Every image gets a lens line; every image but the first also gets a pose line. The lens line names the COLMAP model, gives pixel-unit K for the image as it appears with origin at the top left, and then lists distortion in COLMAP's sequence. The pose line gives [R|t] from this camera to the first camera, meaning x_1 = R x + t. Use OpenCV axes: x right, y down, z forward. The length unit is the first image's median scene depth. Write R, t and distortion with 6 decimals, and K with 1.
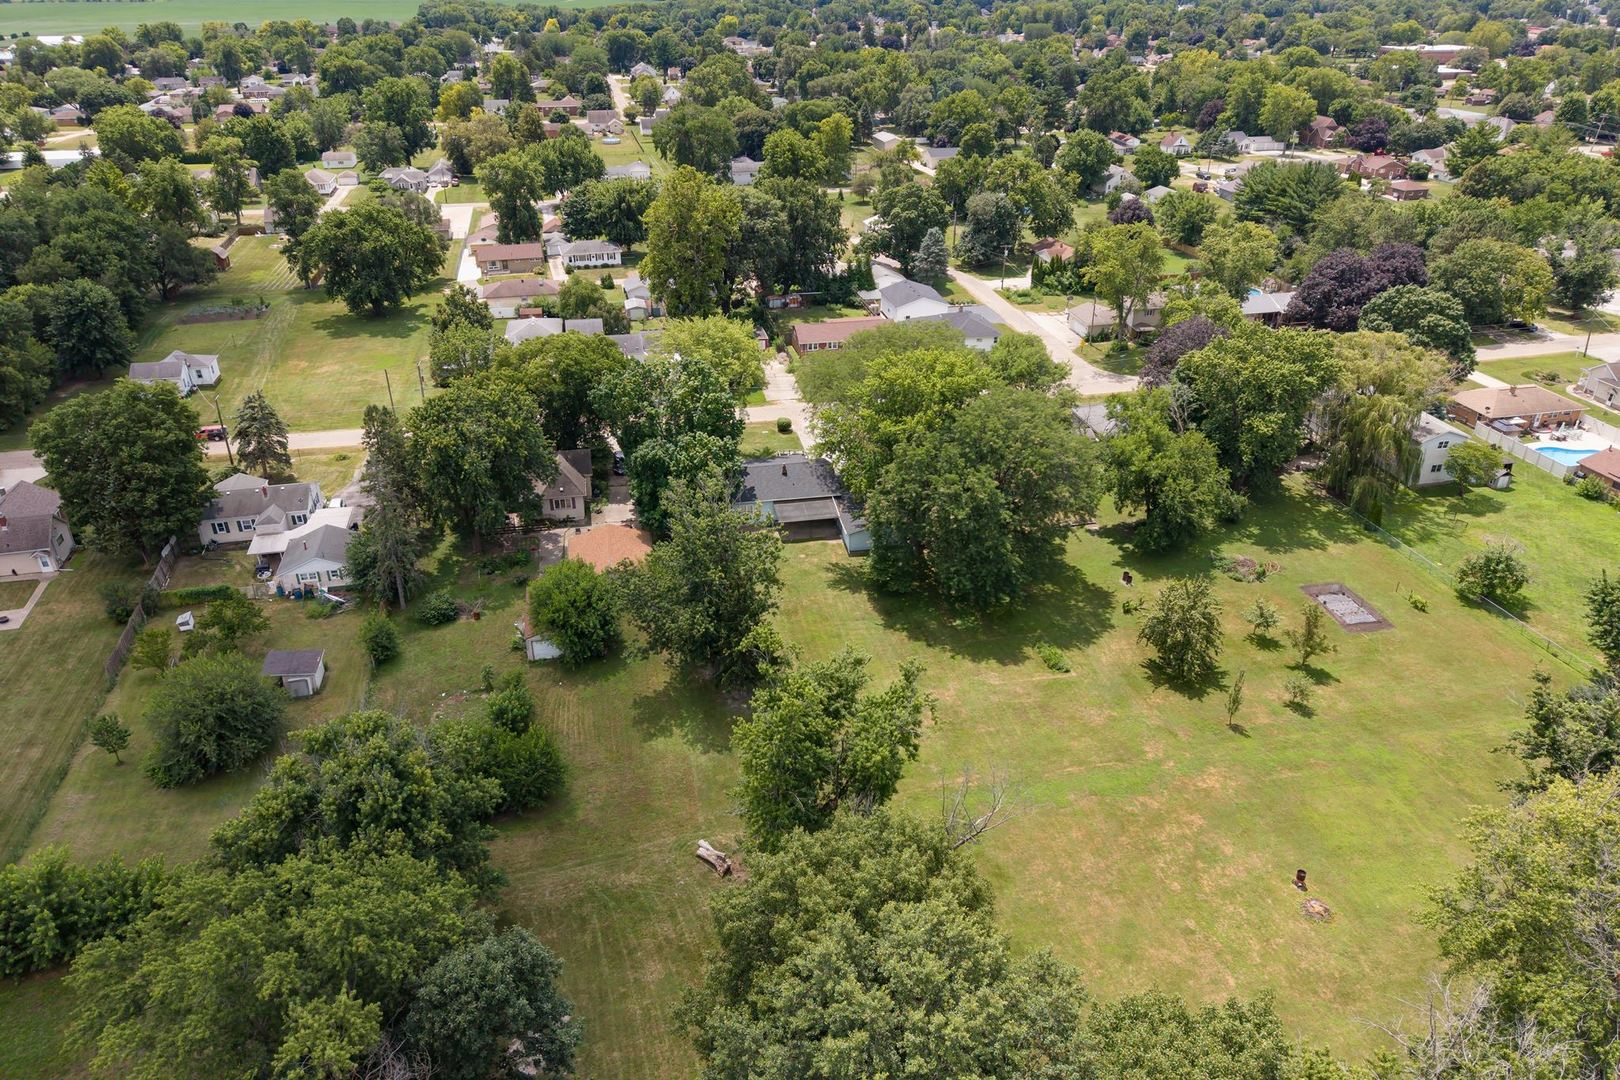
lens RADIAL K [[1085.4, 0, 810.0], [0, 1085.4, 540.0], [0, 0, 1]] dist [0.024862, -0.022612]
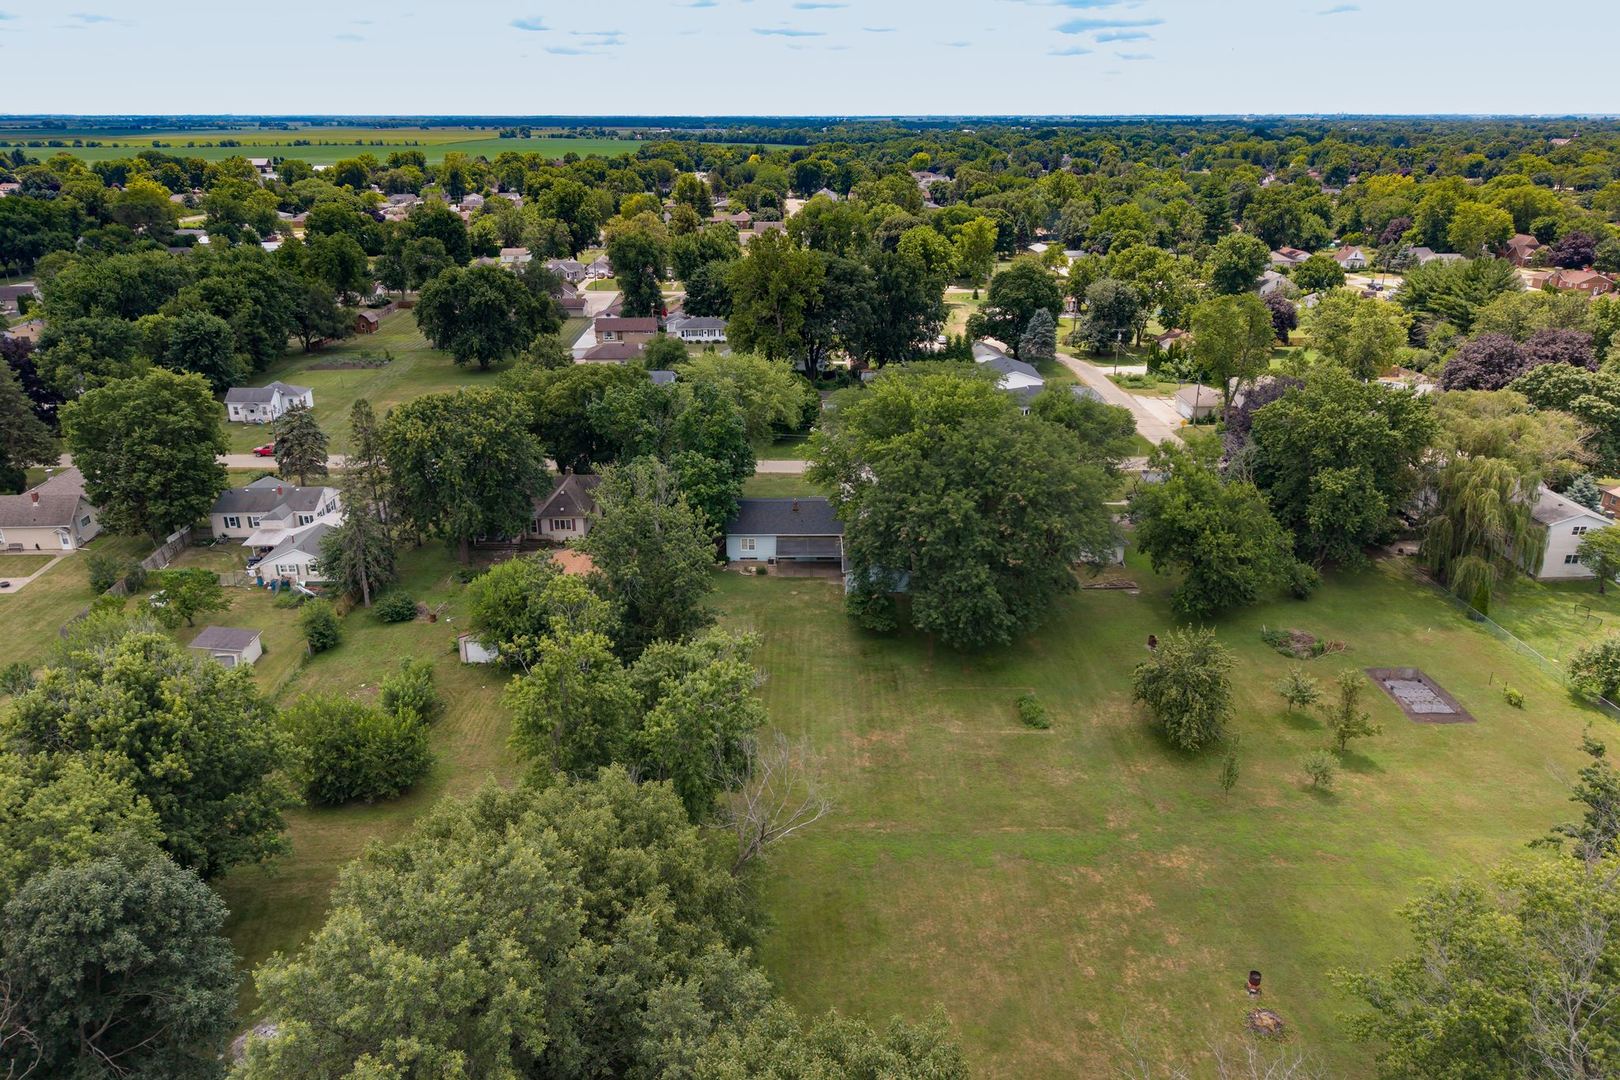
lens RADIAL K [[1085.4, 0, 810.0], [0, 1085.4, 540.0], [0, 0, 1]] dist [0.024862, -0.022612]
pose [[0.983117, 0.065952, -0.170680, 0.099182], [-0.085937, 0.989930, -0.112485, 0.044787], [0.161542, 0.125254, 0.978885, 0.059292]]
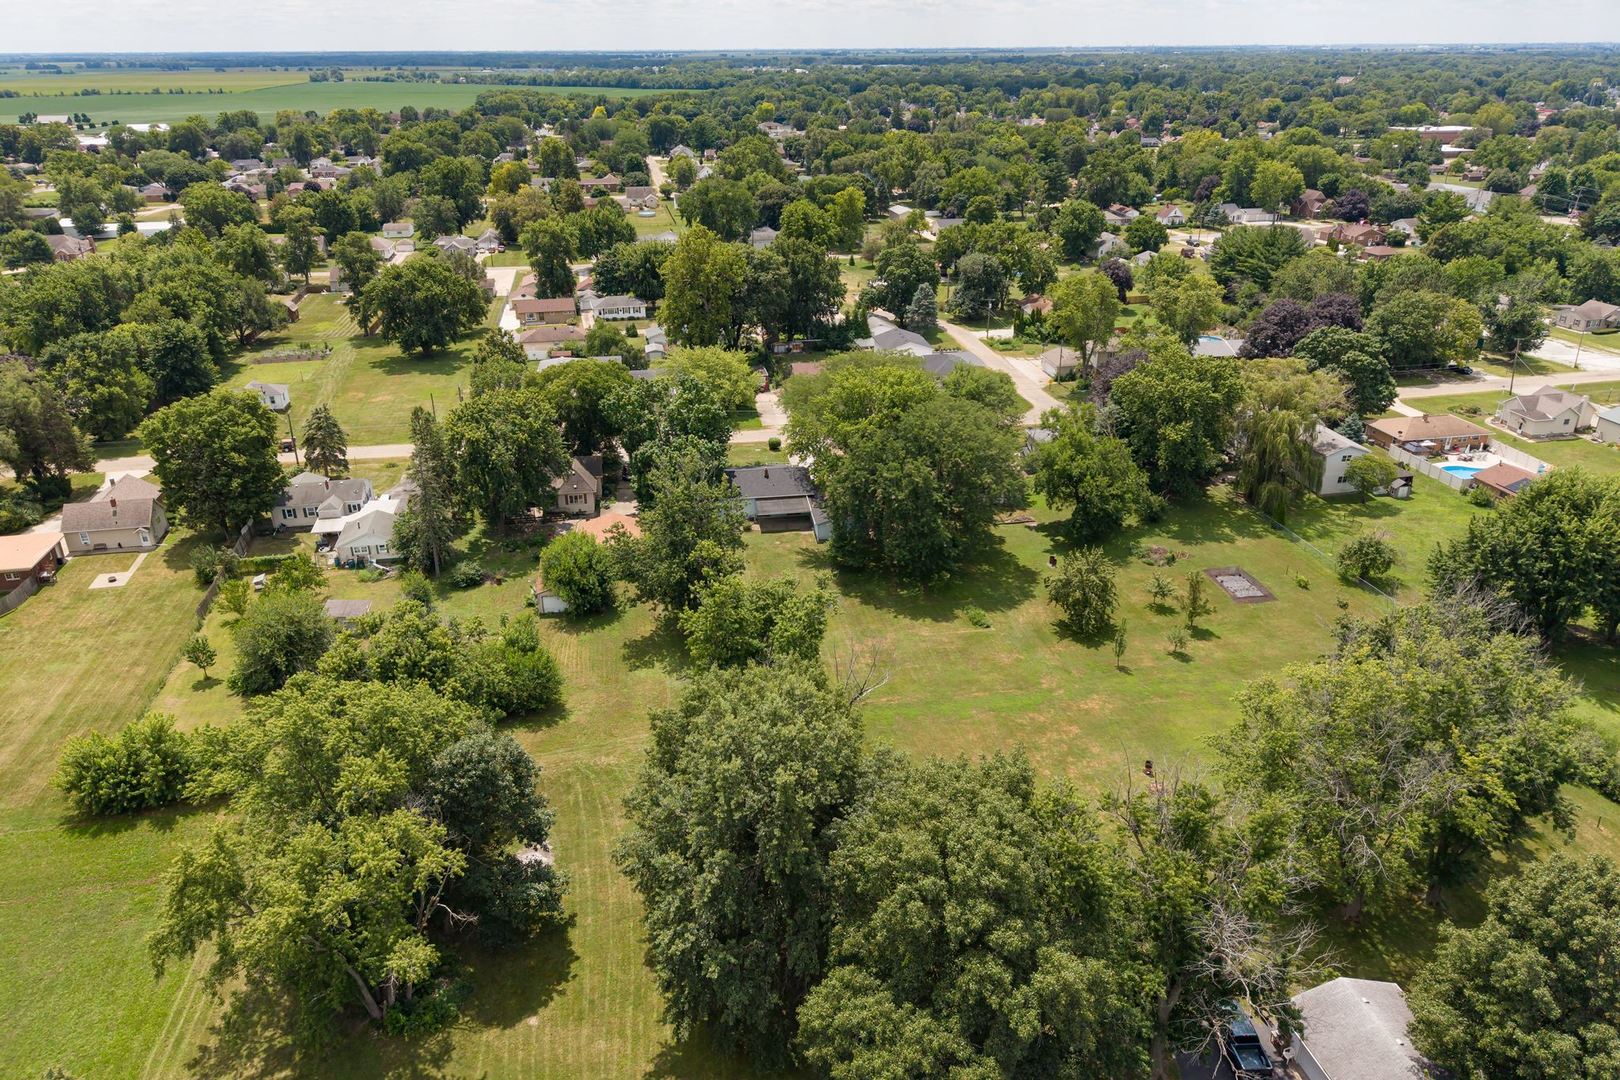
lens RADIAL K [[1083.4, 0, 810.0], [0, 1083.4, 540.0], [0, 0, 1]] dist [0.038346, -0.045087]
pose [[0.999323, 0.009280, -0.035592, 0.043146], [-0.011656, 0.997675, -0.067142, 0.055693], [0.034886, 0.067511, 0.997108, -0.101247]]
